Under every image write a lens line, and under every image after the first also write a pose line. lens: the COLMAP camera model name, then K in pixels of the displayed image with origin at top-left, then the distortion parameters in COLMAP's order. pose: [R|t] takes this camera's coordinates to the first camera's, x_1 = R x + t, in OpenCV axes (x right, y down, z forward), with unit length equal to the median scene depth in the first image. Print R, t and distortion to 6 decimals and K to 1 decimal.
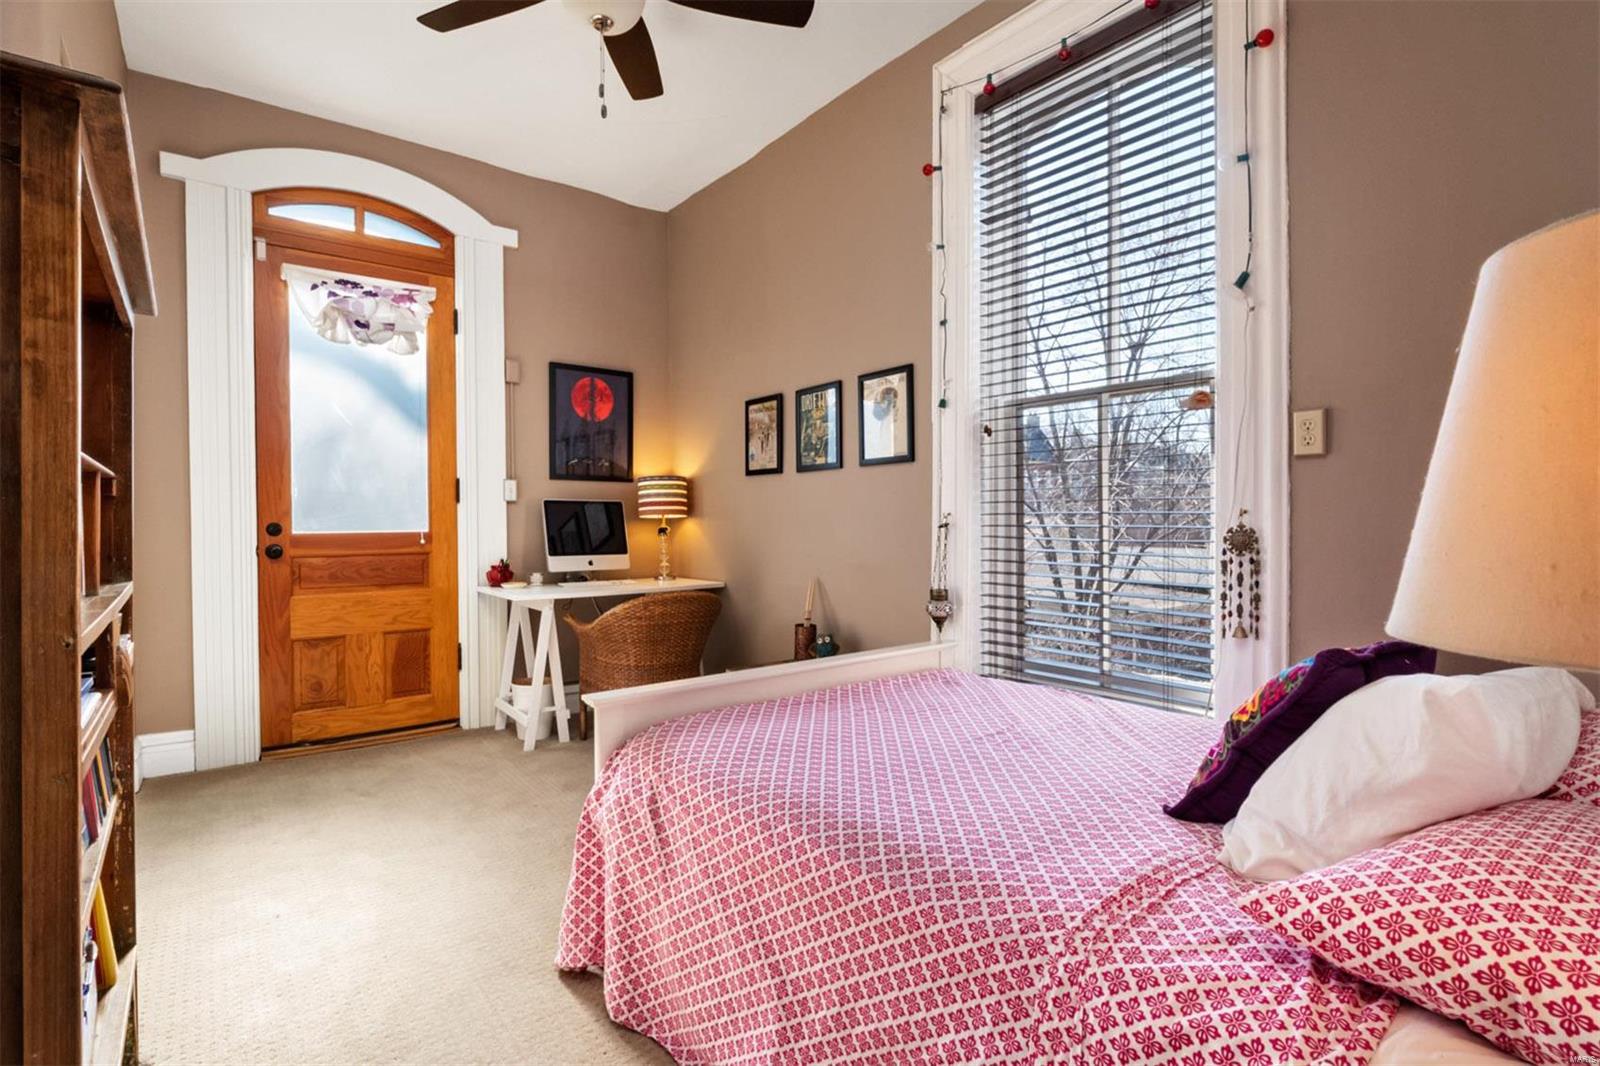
lens RADIAL K [[772.4, 0, 800.0], [0, 772.4, 533.0], [0, 0, 1]] dist [0.000056, -0.000069]
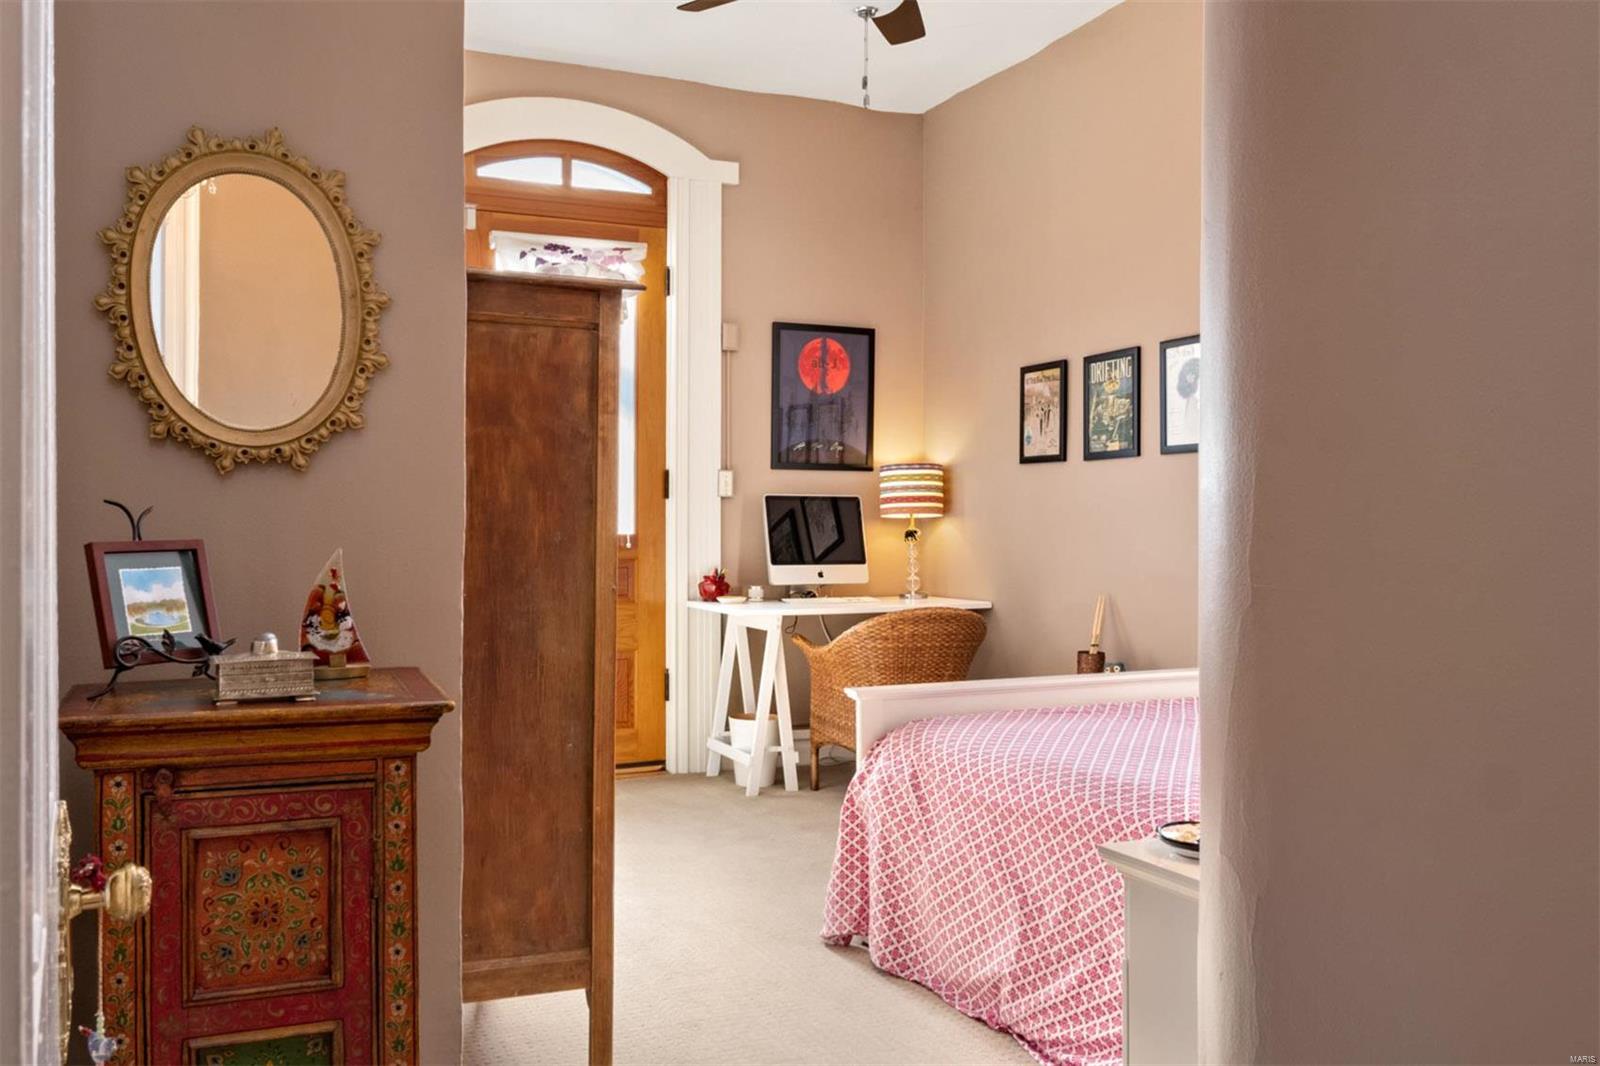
lens RADIAL K [[1356.5, 0, 751.6], [0, 1356.5, 549.3], [0, 0, 1]] dist [0.101600, 0.001995]
pose [[0.960581, 0.008396, -0.277873, 0.059474], [-0.006889, 0.999956, 0.006398, 0.005779], [0.277914, -0.004231, 0.960597, -0.446336]]
